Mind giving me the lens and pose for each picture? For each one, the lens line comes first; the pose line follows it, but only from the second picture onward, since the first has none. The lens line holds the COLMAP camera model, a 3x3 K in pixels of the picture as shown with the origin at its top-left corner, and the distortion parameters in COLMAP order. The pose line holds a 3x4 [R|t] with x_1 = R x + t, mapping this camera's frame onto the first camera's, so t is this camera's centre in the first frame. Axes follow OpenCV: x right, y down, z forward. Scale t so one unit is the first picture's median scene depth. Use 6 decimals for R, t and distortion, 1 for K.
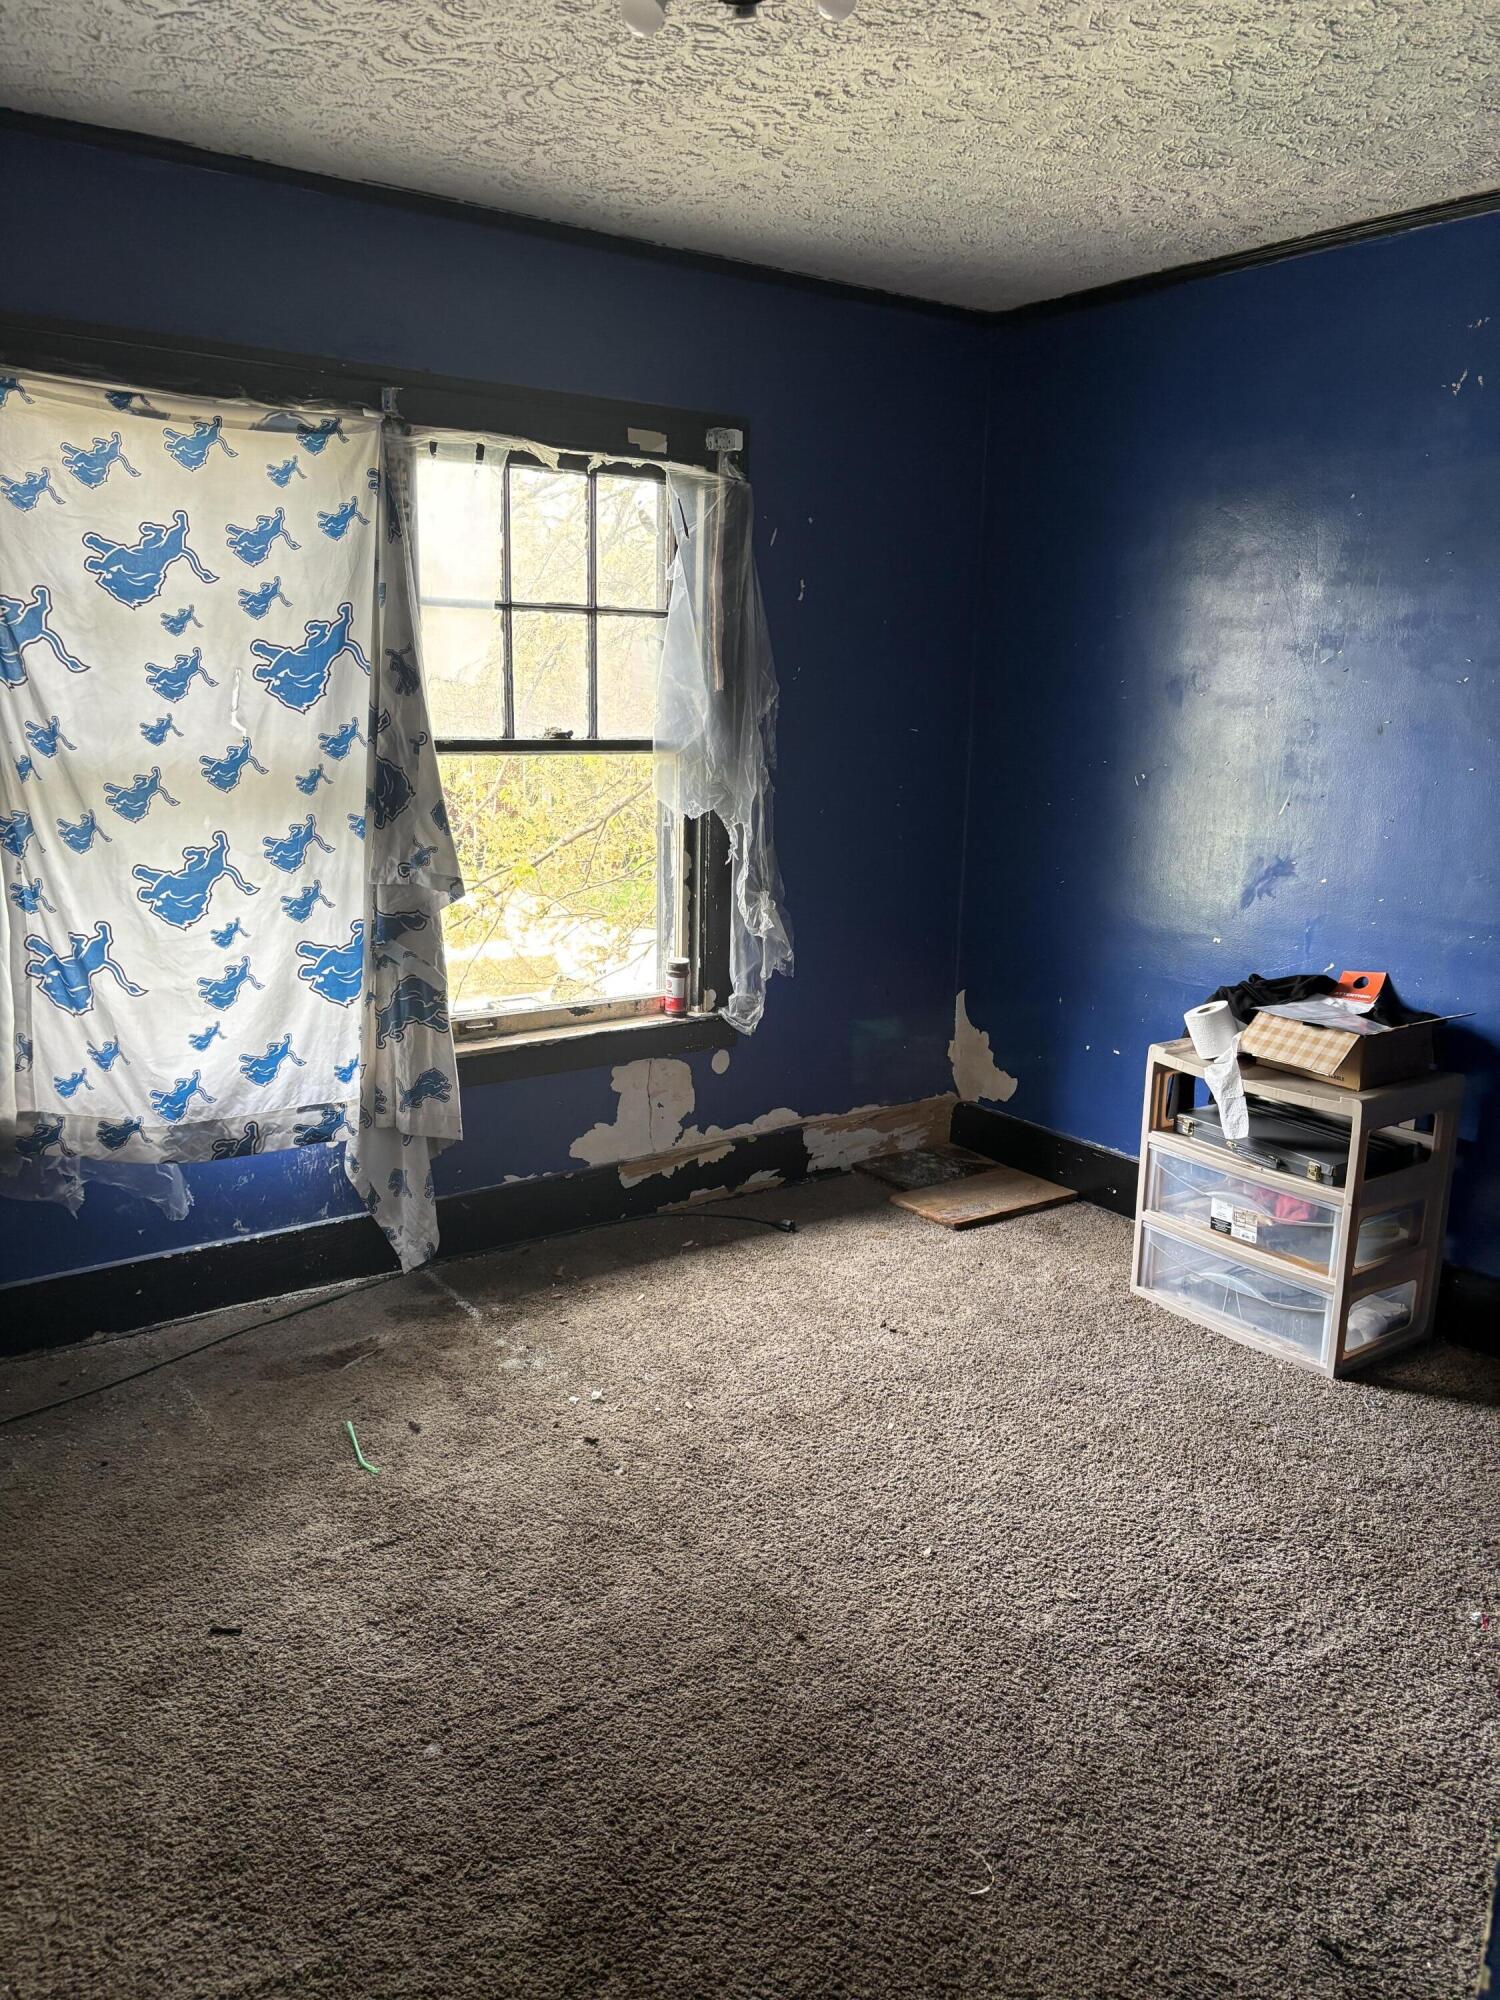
lens RADIAL K [[1500.6, 0, 749.8], [0, 1500.6, 997.7], [0, 0, 1]] dist [0.032286, -0.038700]
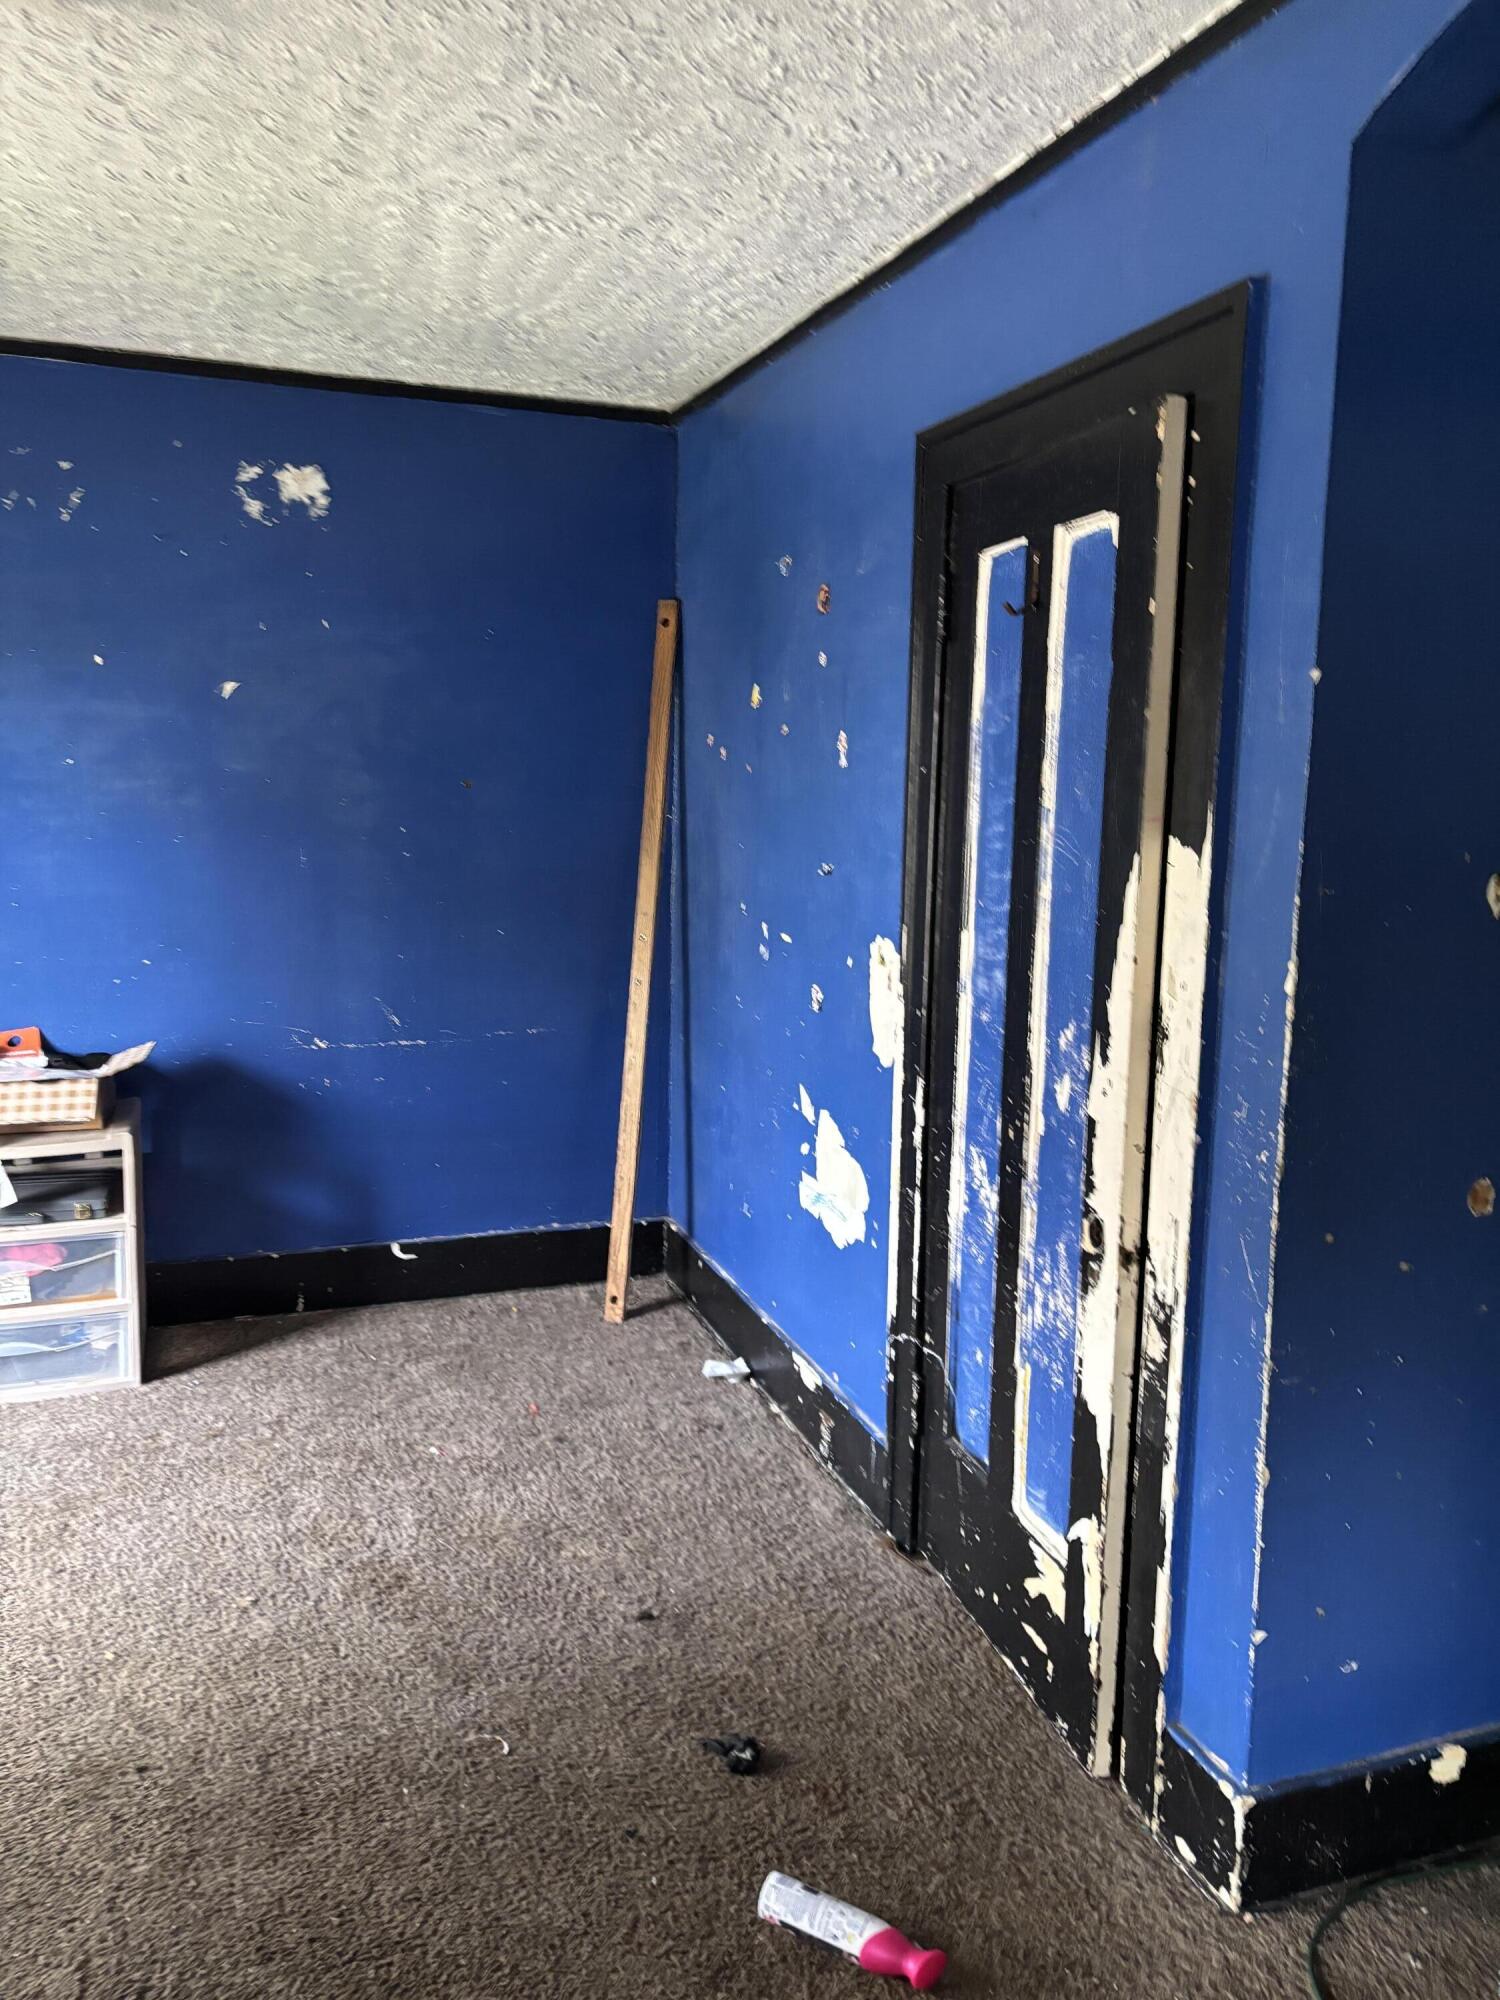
lens RADIAL K [[1500.6, 0, 750.2], [0, 1500.6, 998.8], [0, 0, 1]] dist [0.032286, -0.038700]
pose [[0.283910, -0.160286, 0.945359, -0.540064], [0.191220, 0.975589, 0.107984, -0.065124], [-0.939590, 0.150114, 0.307629, 0.212110]]
